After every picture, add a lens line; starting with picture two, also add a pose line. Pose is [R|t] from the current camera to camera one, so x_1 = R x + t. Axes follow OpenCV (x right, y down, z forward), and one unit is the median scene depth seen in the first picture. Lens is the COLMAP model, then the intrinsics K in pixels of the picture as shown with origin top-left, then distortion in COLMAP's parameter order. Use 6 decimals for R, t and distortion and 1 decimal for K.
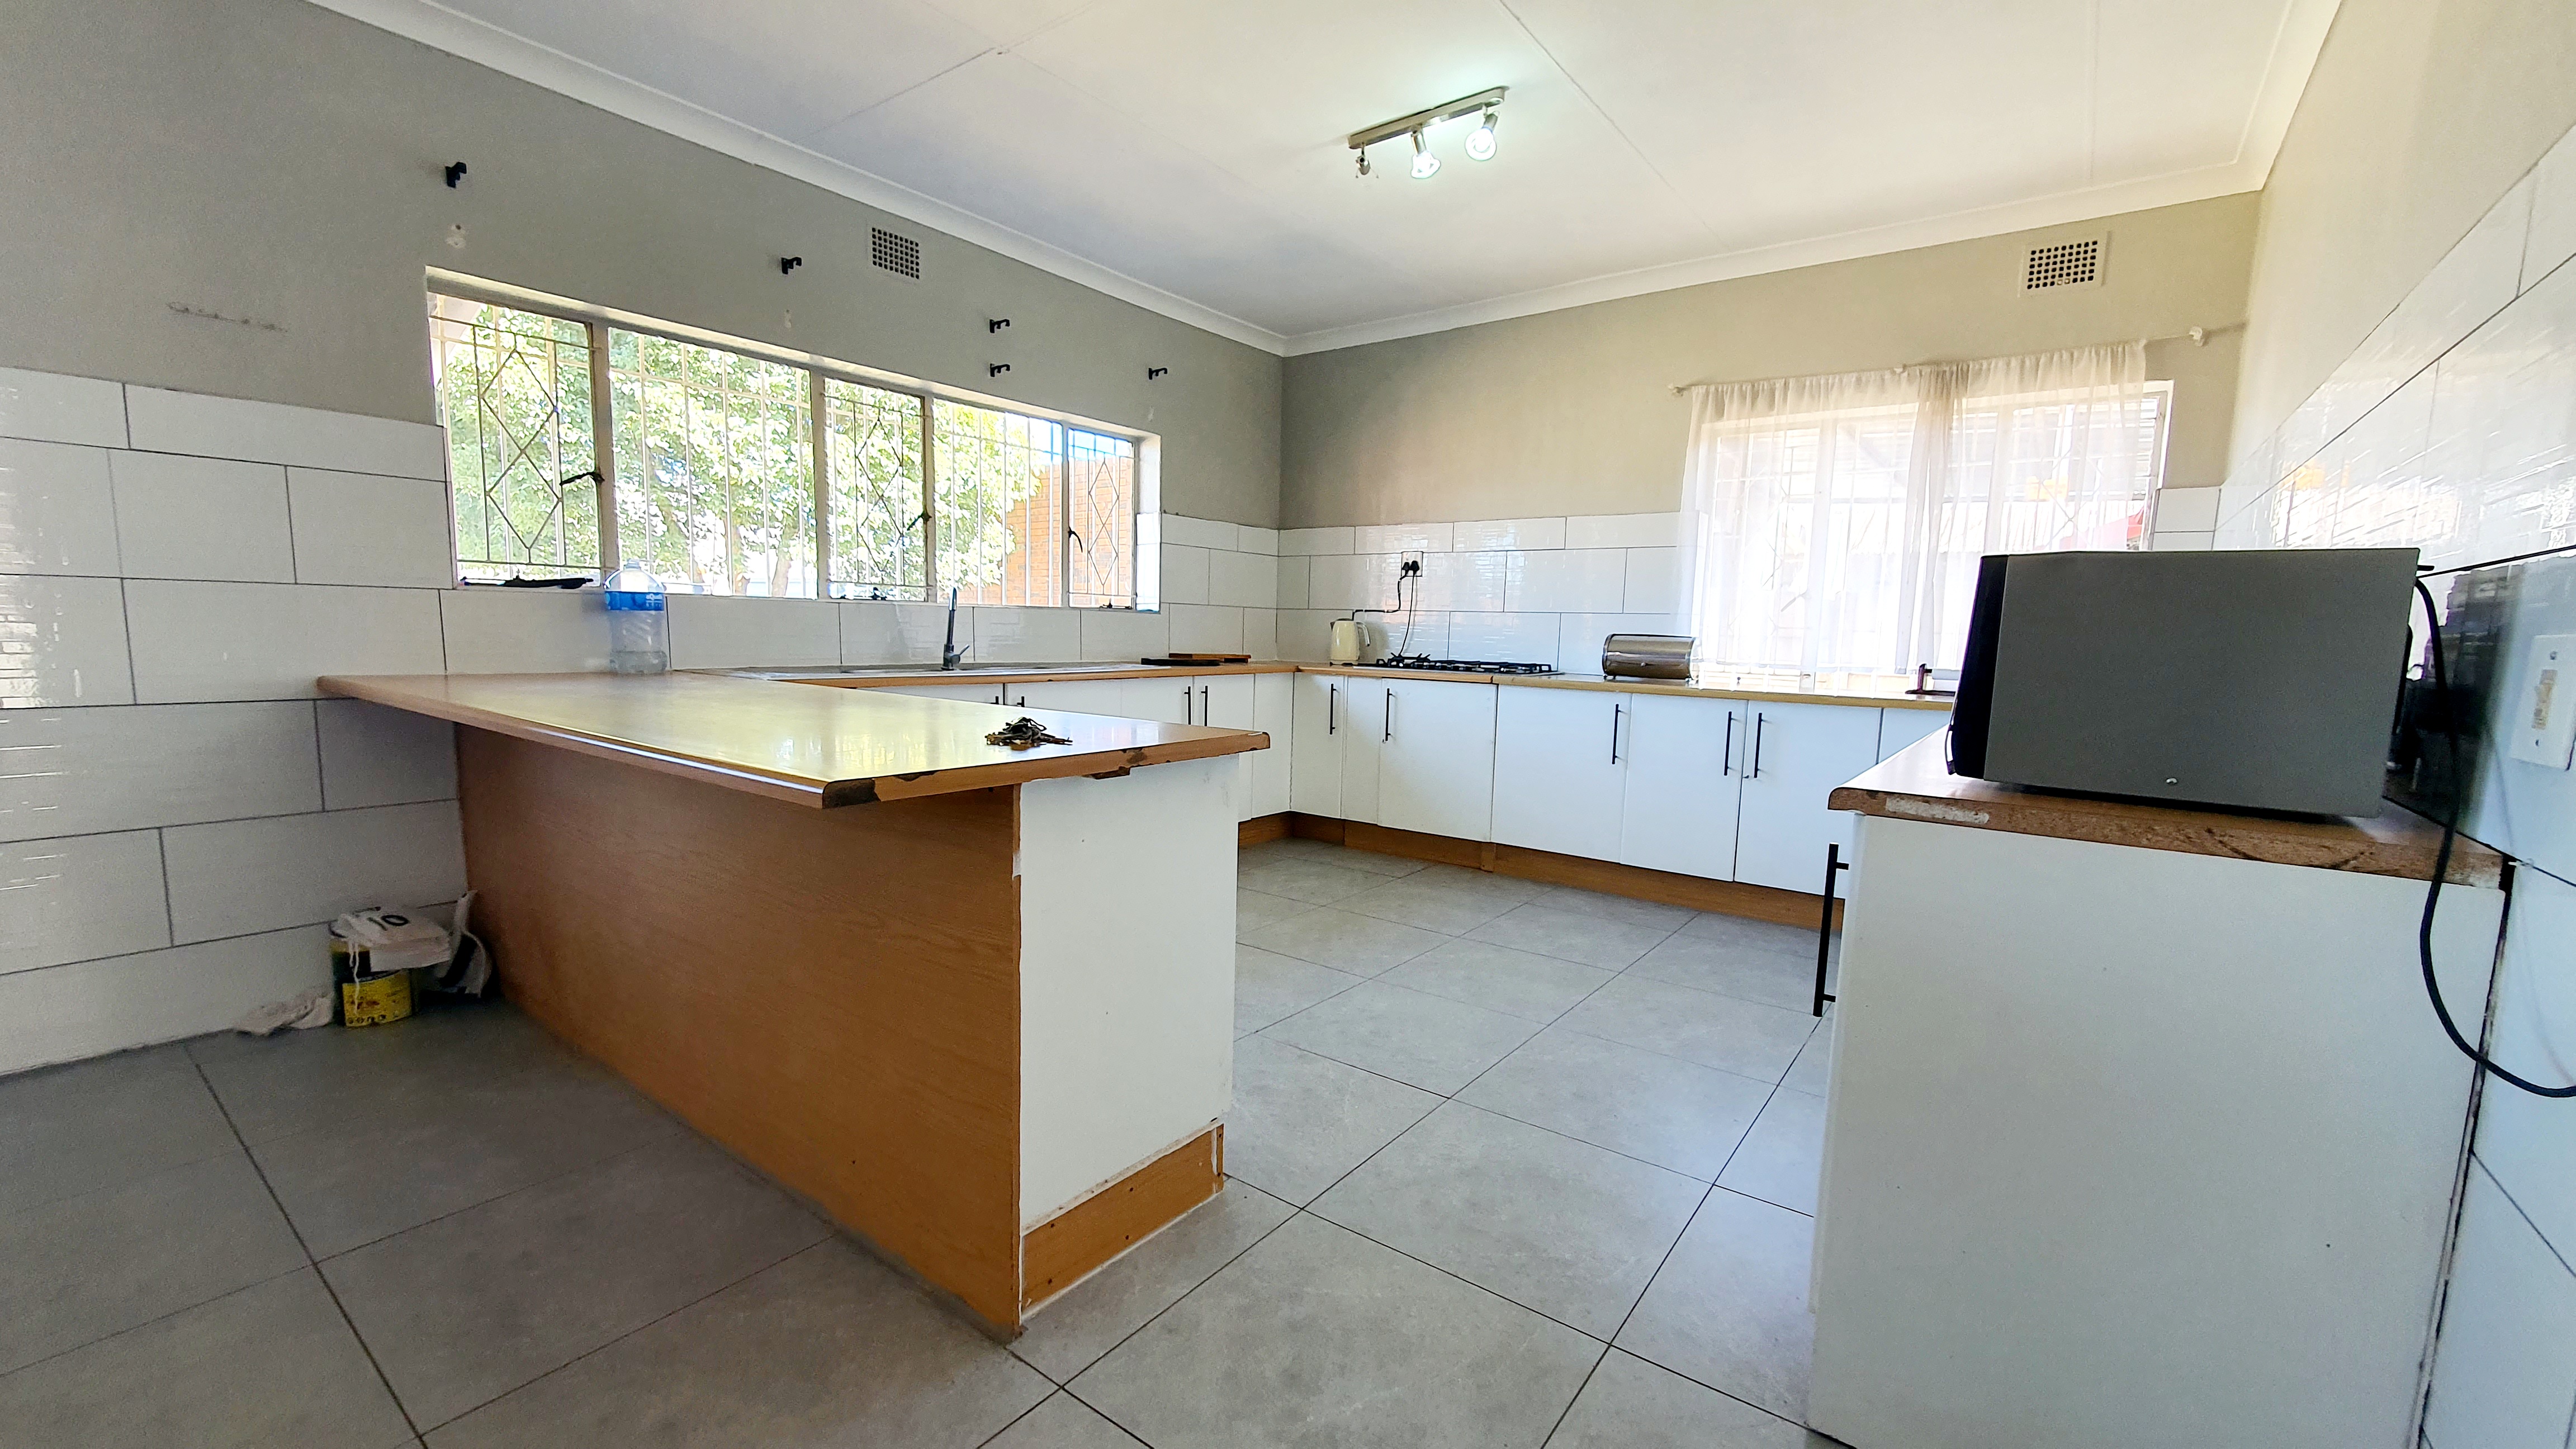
lens RADIAL K [[1027.6, 0, 1279.8], [0, 1027.6, 749.3], [0, 0, 1]] dist [0.000803, -0.000904]
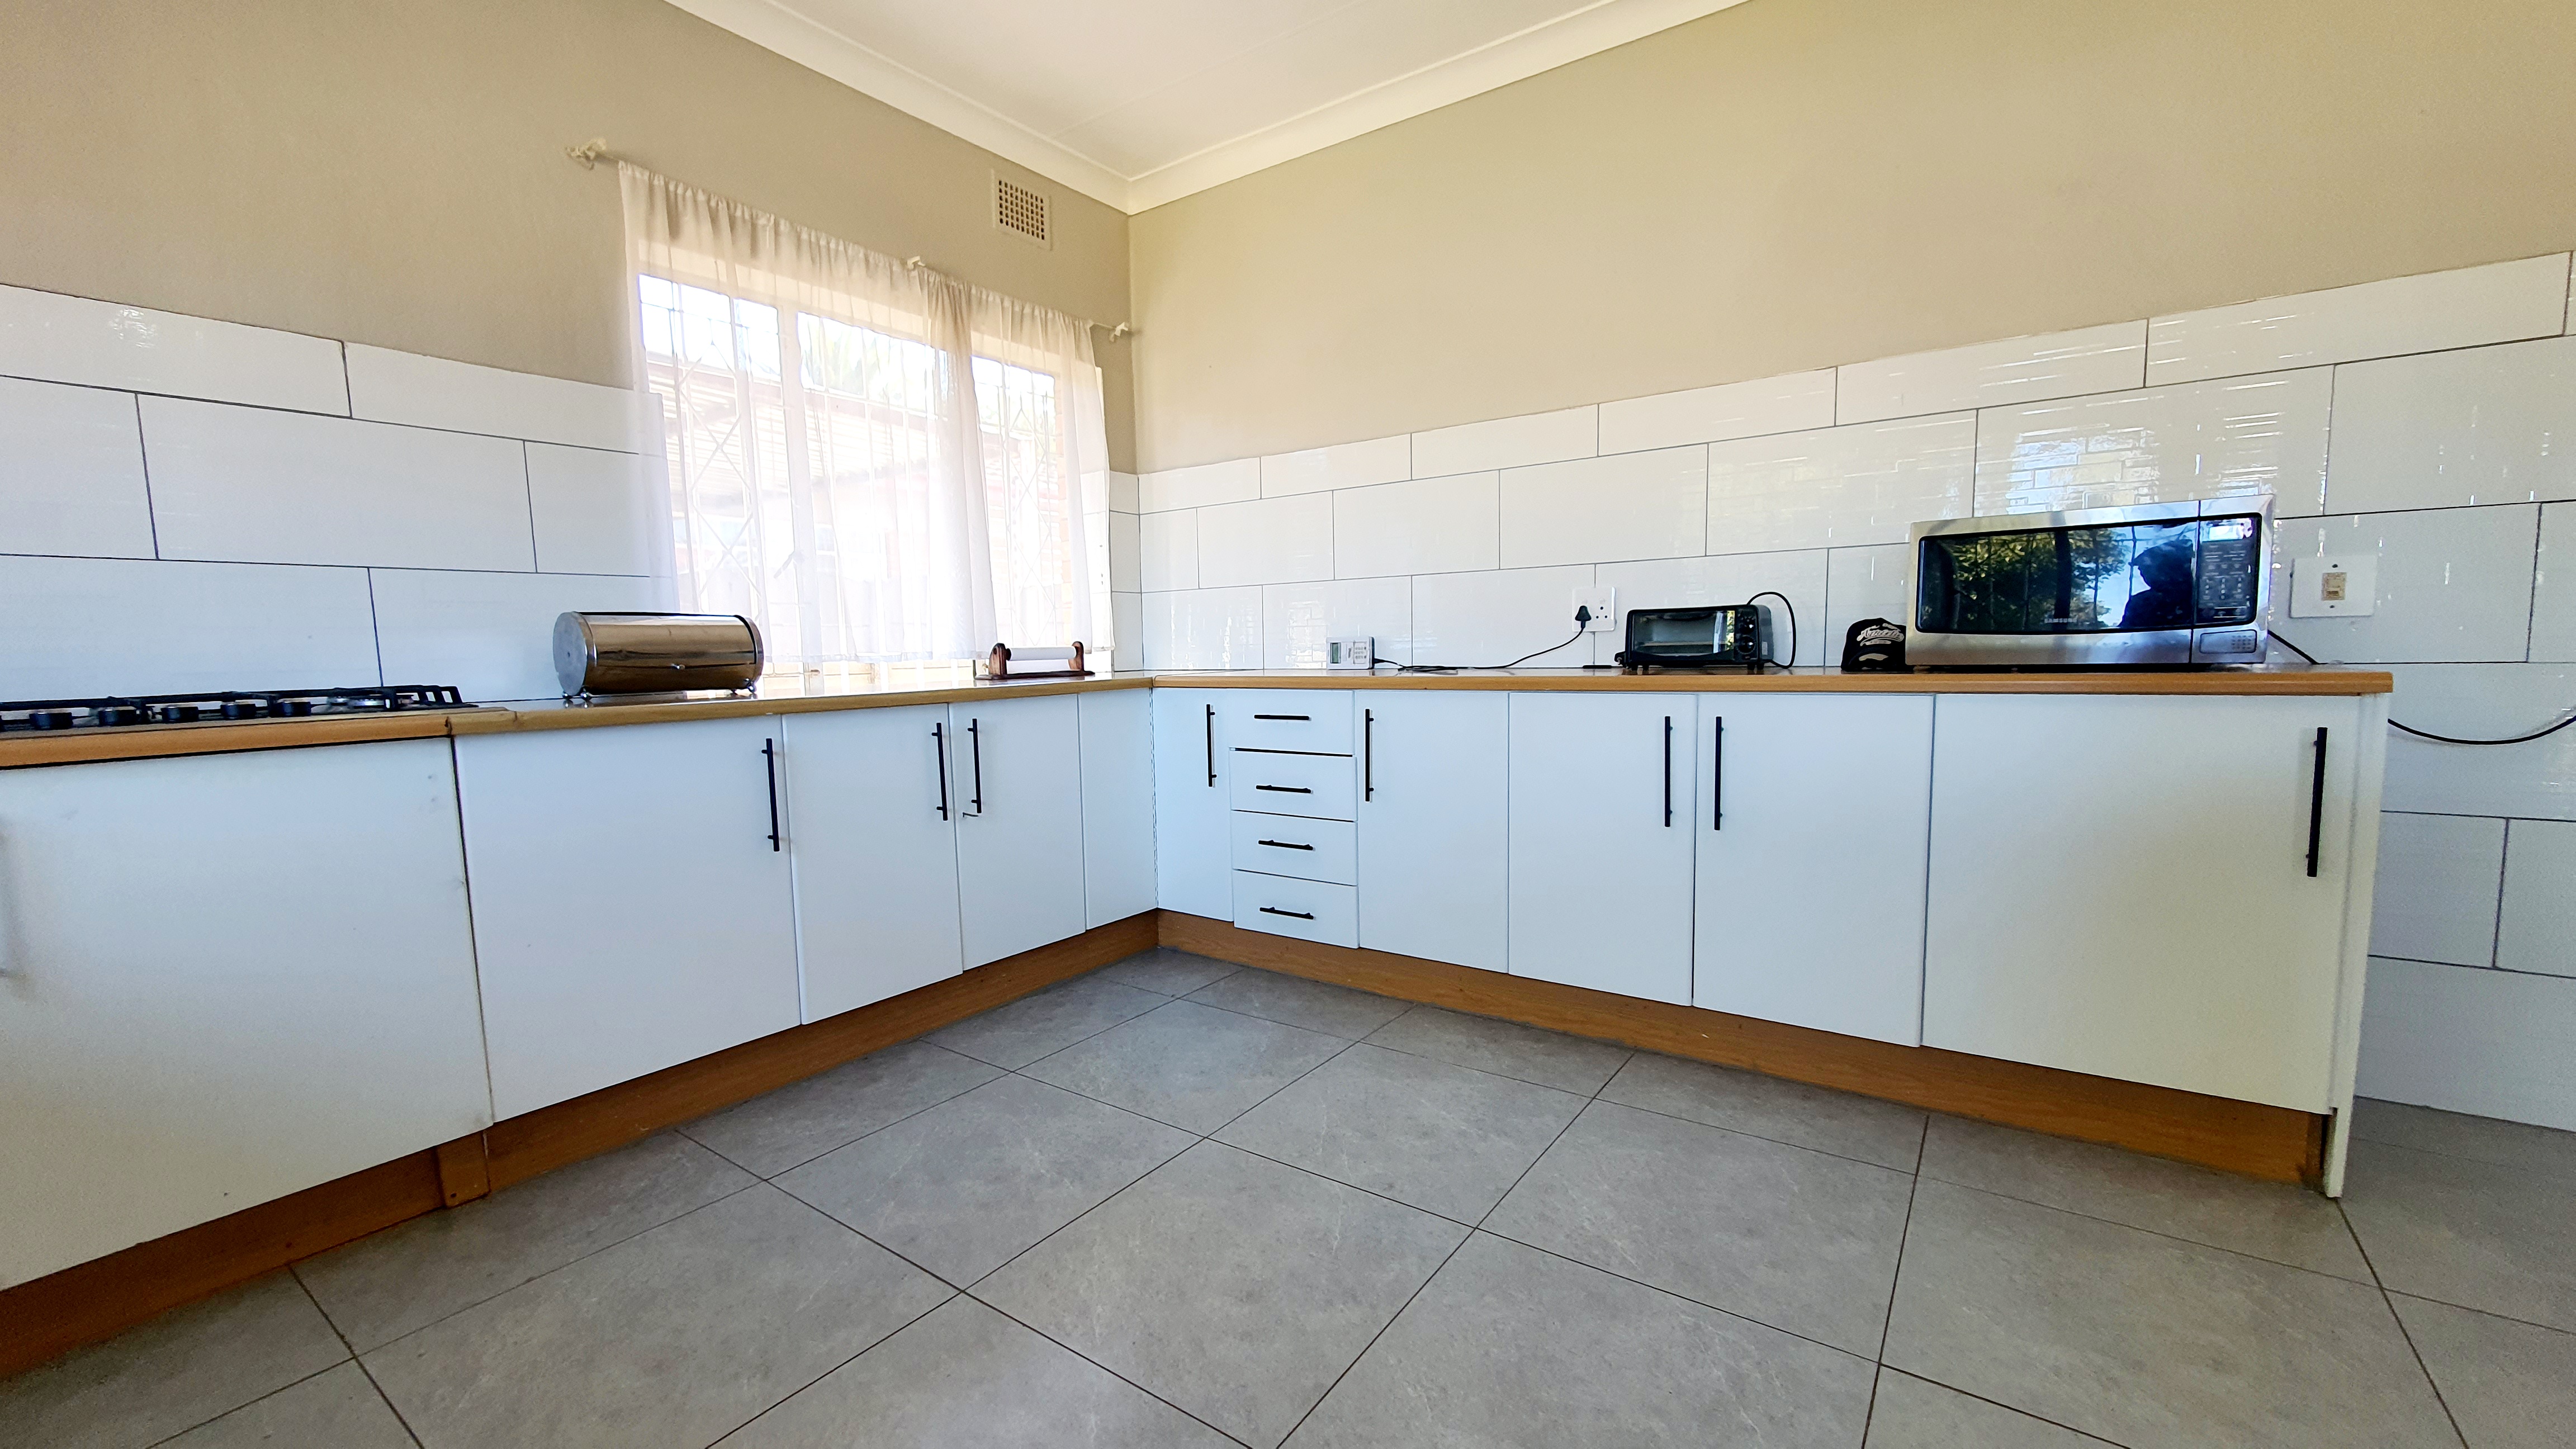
lens RADIAL K [[1027.6, 0, 1279.8], [0, 1027.6, 749.3], [0, 0, 1]] dist [0.000803, -0.000904]
pose [[-0.025547, -0.128743, 0.991349, -0.205631], [0.141874, 0.981168, 0.131077, -0.071199], [-0.989555, 0.143995, -0.006801, 0.747072]]
